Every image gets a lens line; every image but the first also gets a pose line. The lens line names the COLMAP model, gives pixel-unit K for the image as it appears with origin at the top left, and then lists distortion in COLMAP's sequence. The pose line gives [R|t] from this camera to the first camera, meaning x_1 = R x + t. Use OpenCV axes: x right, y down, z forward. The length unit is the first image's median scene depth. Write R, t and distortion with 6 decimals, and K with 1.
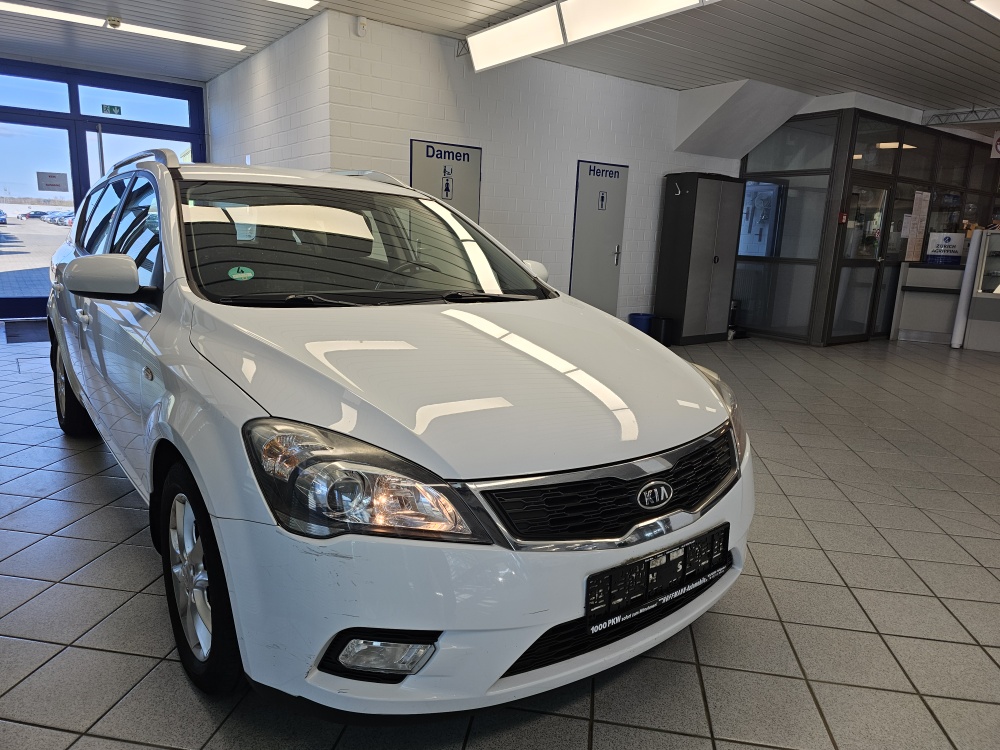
lens RADIAL K [[668.6, 0, 500.0], [0, 668.6, 375.0], [0, 0, 1]] dist [0.072523, -0.069798]
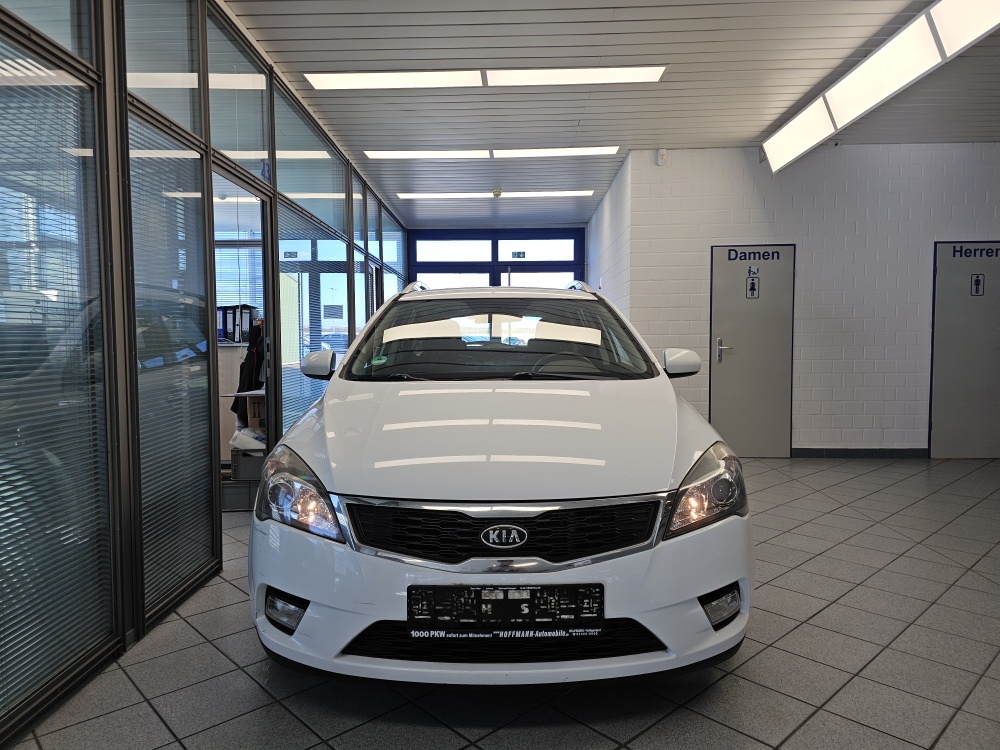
lens RADIAL K [[668.6, 0, 500.0], [0, 668.6, 375.0], [0, 0, 1]] dist [0.072523, -0.069798]
pose [[0.793311, -0.011685, -0.608704, 0.237026], [-0.088267, 0.987045, -0.133985, 0.016084], [0.602384, 0.160021, 0.782002, 0.017348]]
